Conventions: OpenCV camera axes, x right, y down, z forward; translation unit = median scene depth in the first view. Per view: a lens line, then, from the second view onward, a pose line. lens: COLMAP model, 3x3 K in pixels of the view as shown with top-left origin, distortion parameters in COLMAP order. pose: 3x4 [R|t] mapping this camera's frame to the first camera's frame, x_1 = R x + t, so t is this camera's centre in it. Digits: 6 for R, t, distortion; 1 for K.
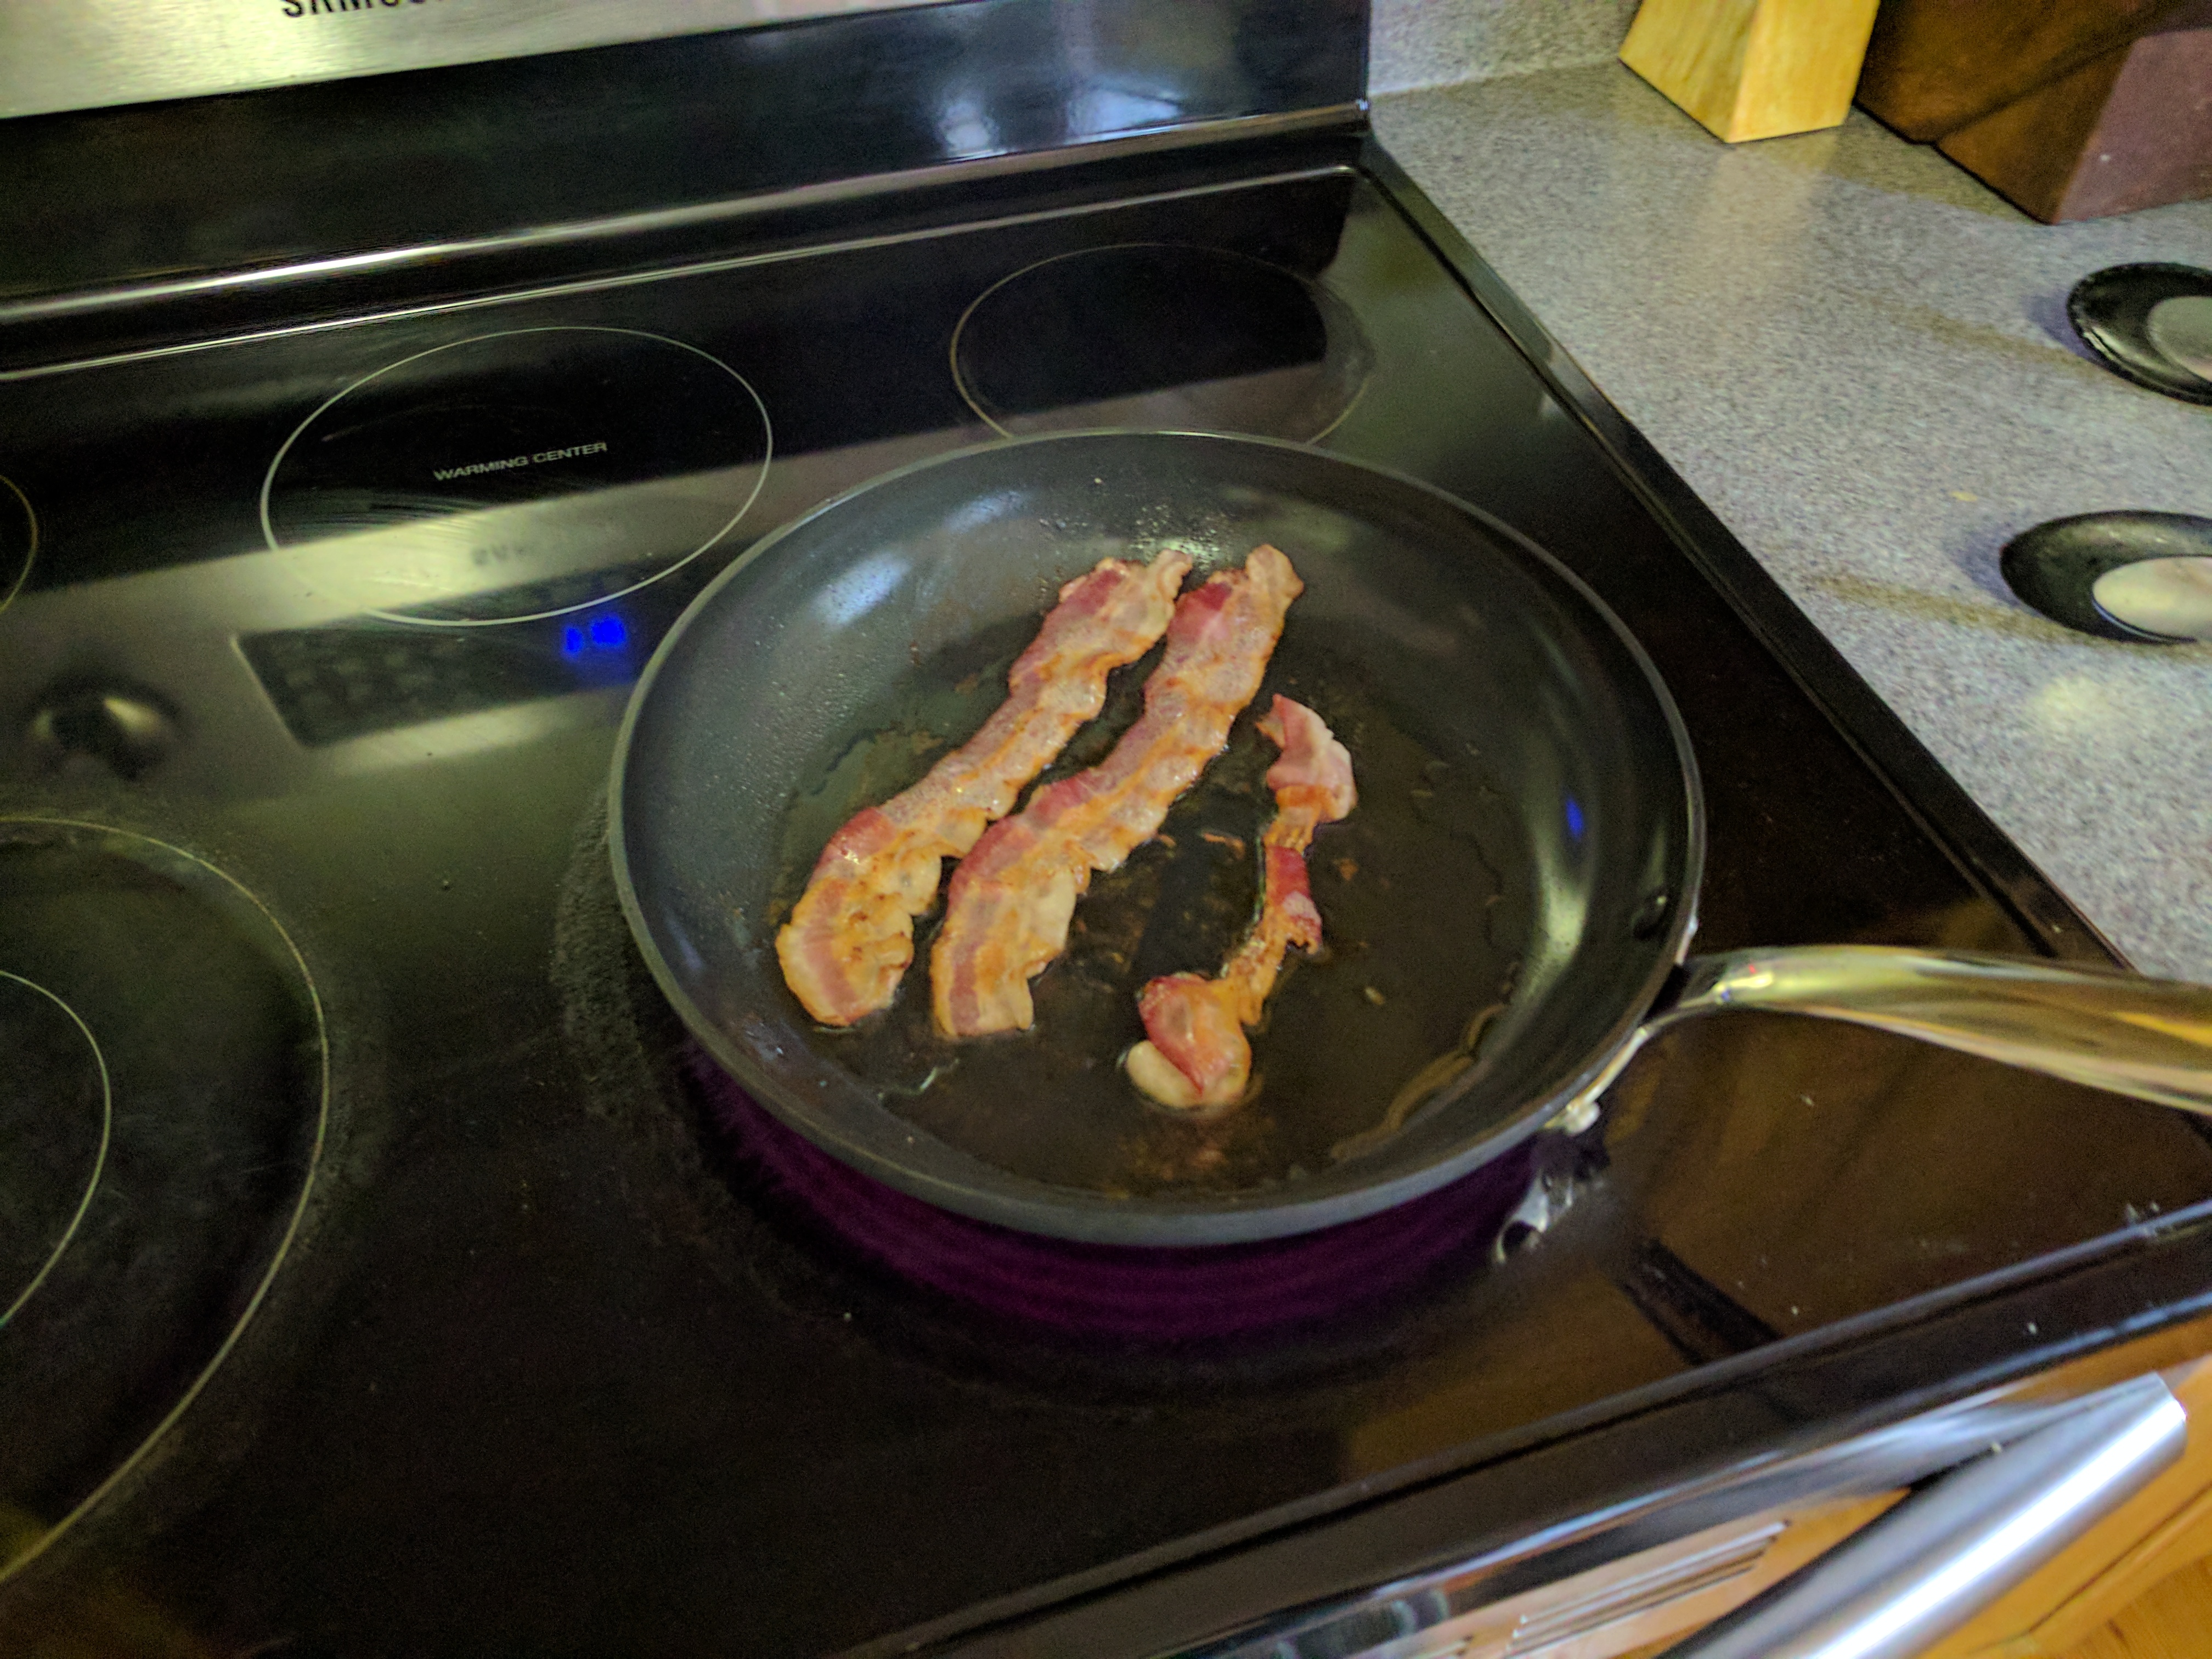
lens RADIAL K [[1640.6, 0, 1109.0], [0, 1640.6, 830.3], [0, 0, 1]] dist [-0.010724, 0.007571]
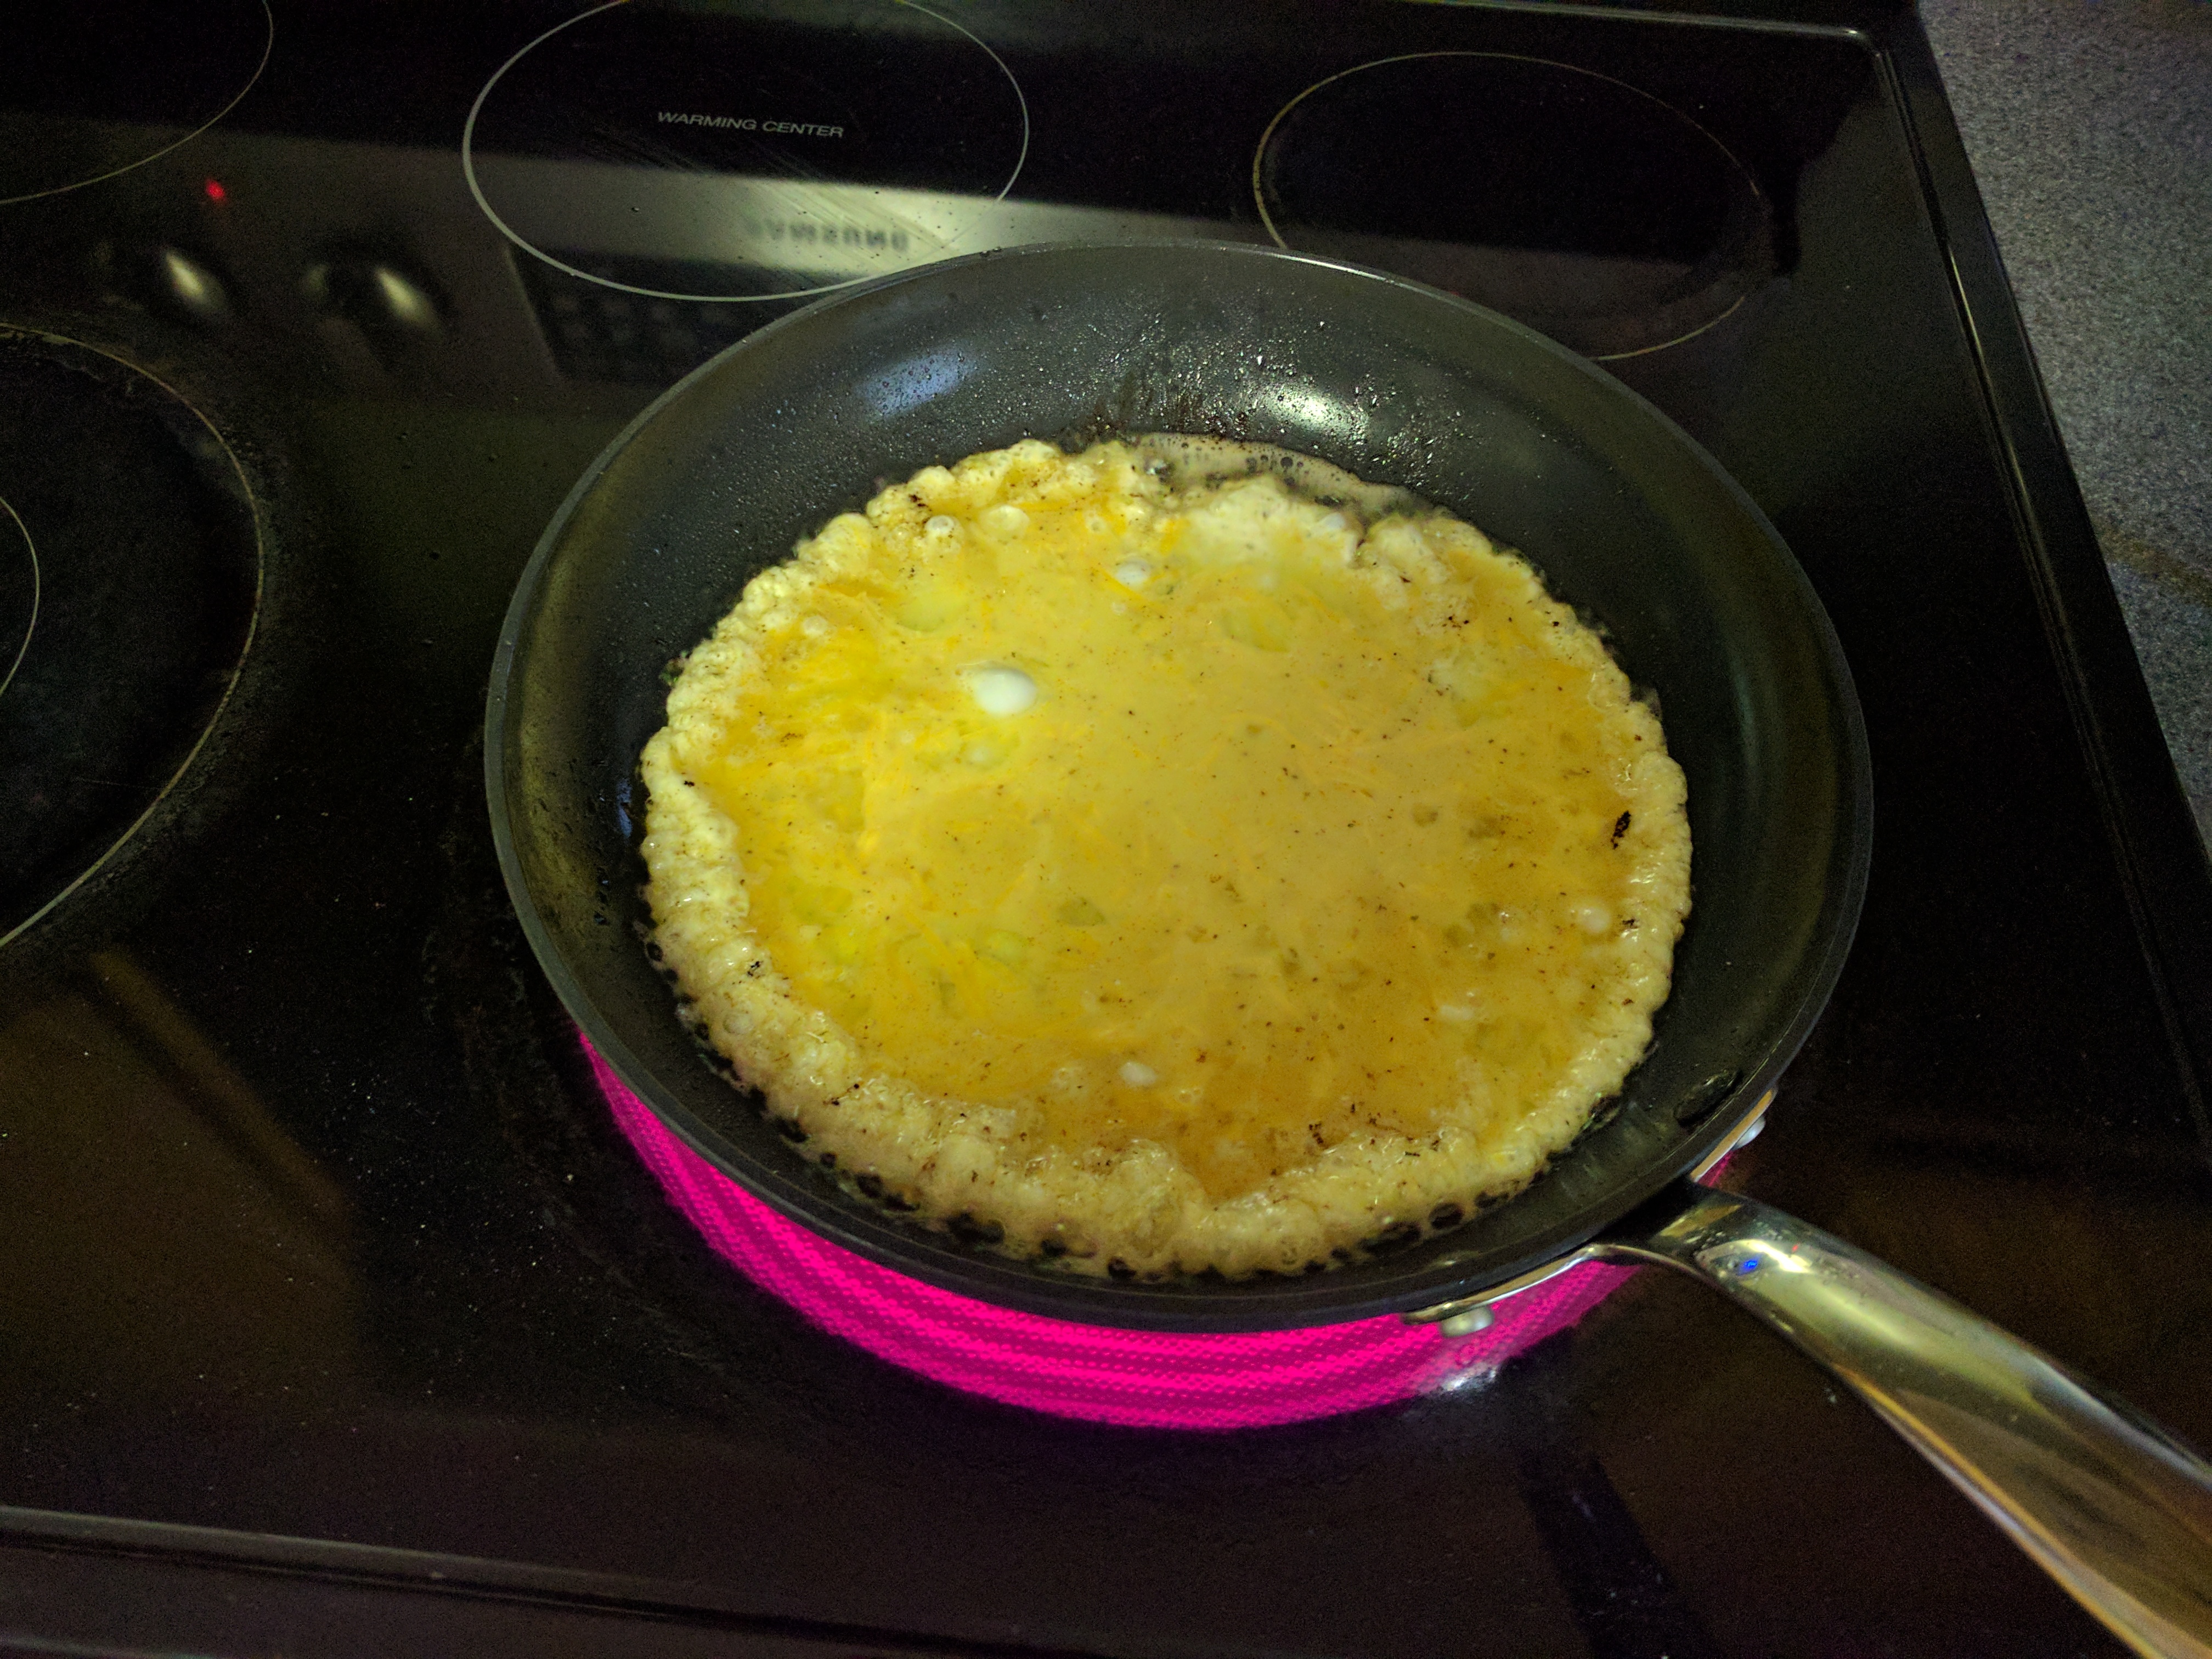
lens RADIAL K [[1640.6, 0, 1103.6], [0, 1640.6, 826.9], [0, 0, 1]] dist [-0.010724, 0.007571]
pose [[0.915984, 0.342297, -0.209298, 0.134088], [-0.317153, 0.937252, 0.144821, -0.056089], [0.245736, -0.066274, 0.967068, 0.156484]]
